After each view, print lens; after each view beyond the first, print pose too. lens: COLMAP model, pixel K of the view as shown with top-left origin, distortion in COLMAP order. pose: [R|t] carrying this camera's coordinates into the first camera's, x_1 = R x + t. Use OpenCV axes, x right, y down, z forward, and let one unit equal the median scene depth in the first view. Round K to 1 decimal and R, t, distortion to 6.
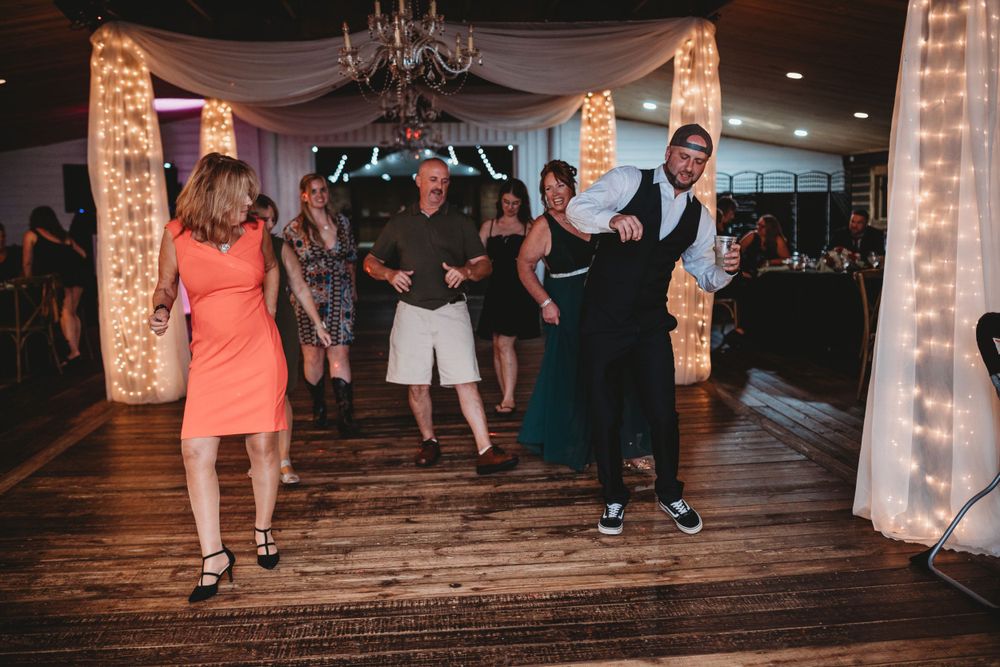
lens RADIAL K [[947.6, 0, 500.0], [0, 947.6, 333.5], [0, 0, 1]] dist [-0.067480, 0.097461]
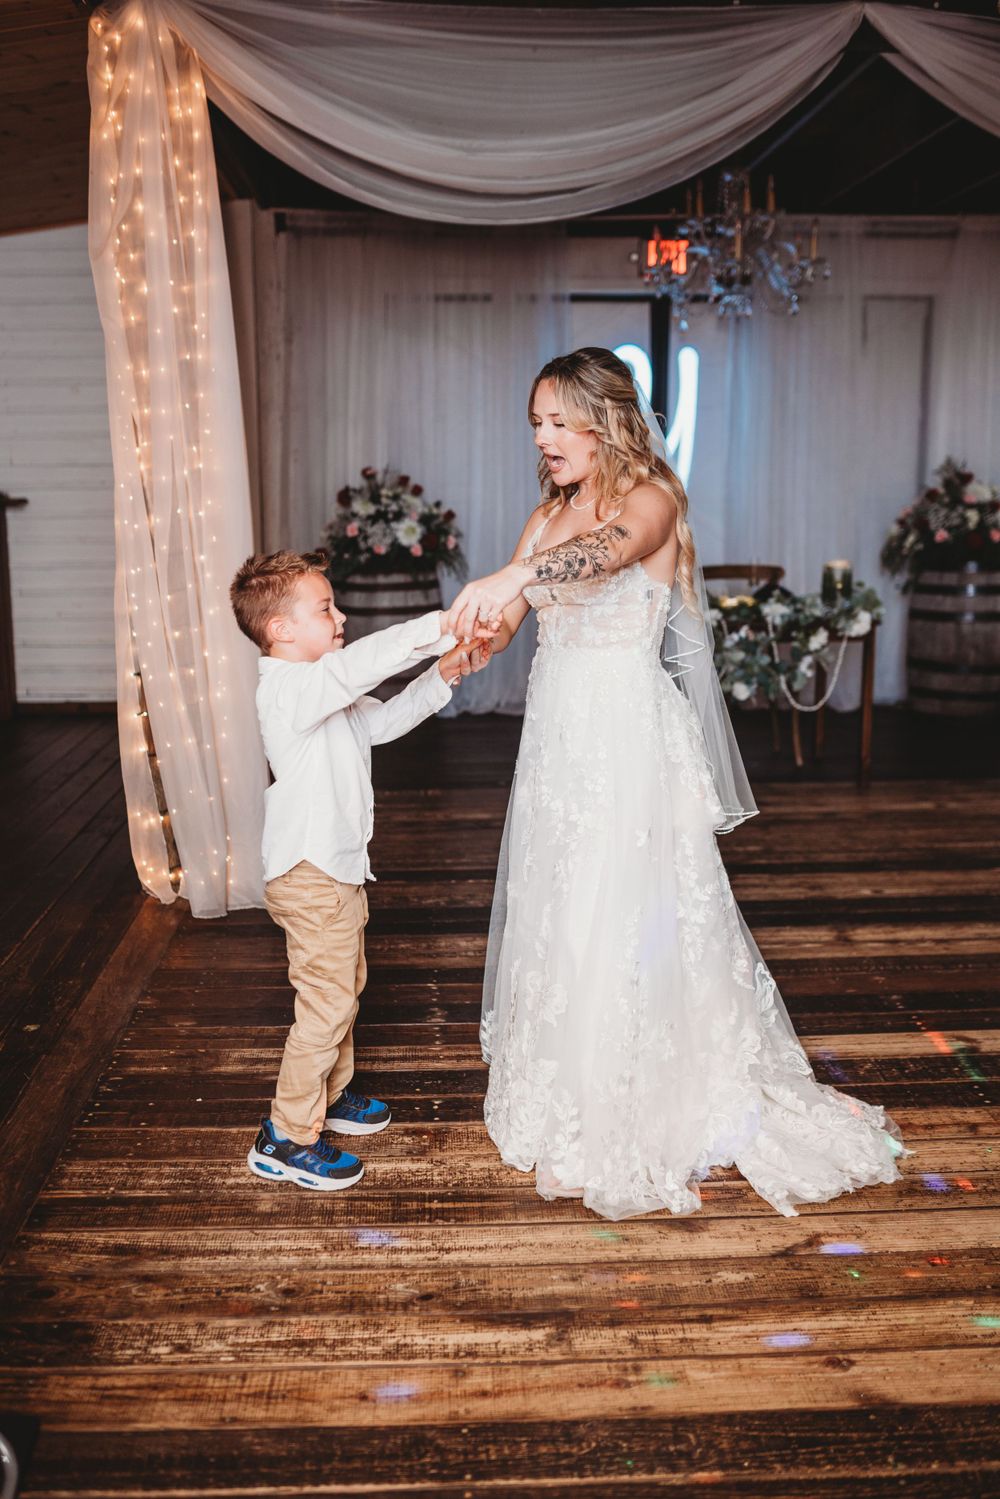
lens RADIAL K [[1420.5, 0, 500.0], [0, 1420.5, 749.5], [0, 0, 1]] dist [-0.067480, 0.097461]
pose [[-0.999375, 0.015117, 0.031962, 0.274767], [0.024508, 0.947753, 0.318061, -0.176256], [-0.025484, 0.318646, -0.947531, 1.339677]]
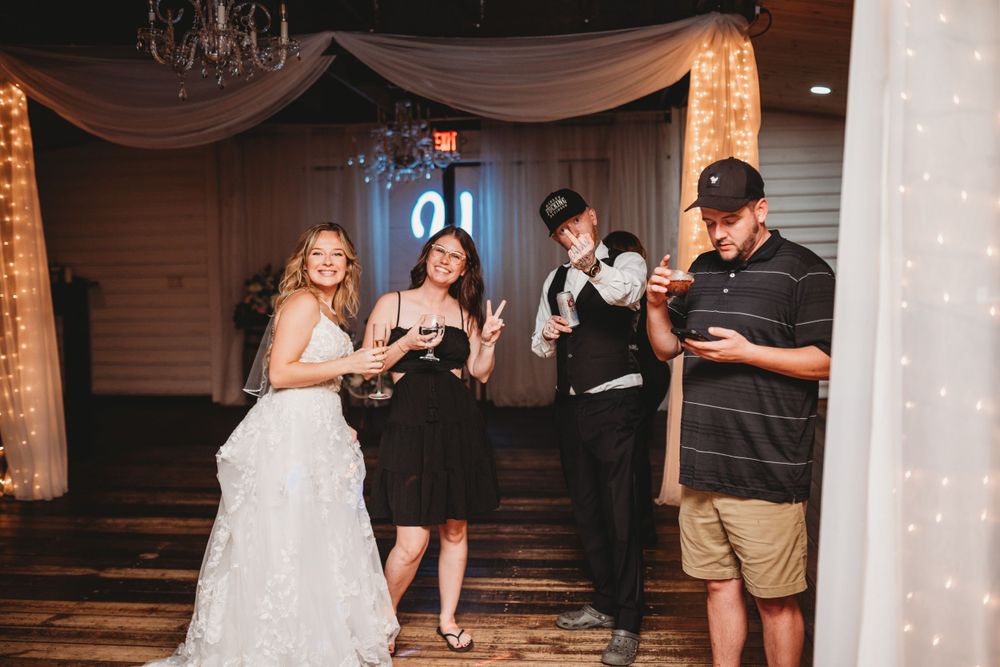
lens RADIAL K [[947.6, 0, 500.0], [0, 947.6, 333.5], [0, 0, 1]] dist [-0.067480, 0.097461]
pose [[-0.980790, 0.013833, 0.194573, -0.573342], [0.054722, 0.976939, 0.206388, -0.211605], [-0.187231, 0.213071, -0.958929, 1.521644]]
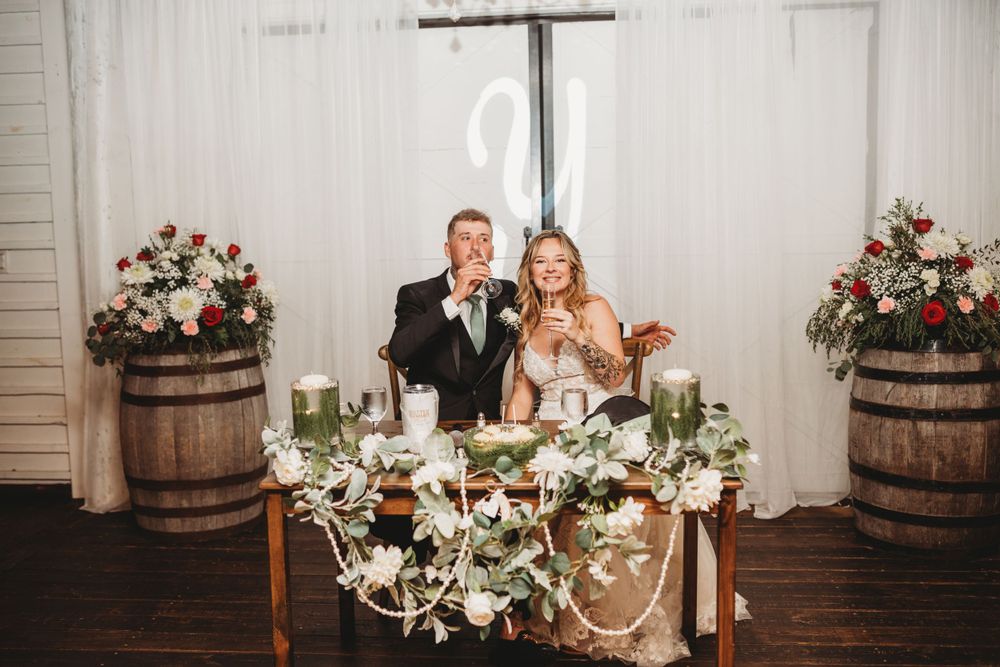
lens RADIAL K [[947.6, 0, 500.0], [0, 947.6, 333.5], [0, 0, 1]] dist [-0.067480, 0.097461]
pose [[-0.984756, 0.015931, 0.173213, -0.087184], [0.058226, 0.968541, 0.241946, -0.032174], [-0.163909, 0.248343, -0.954704, 0.265469]]
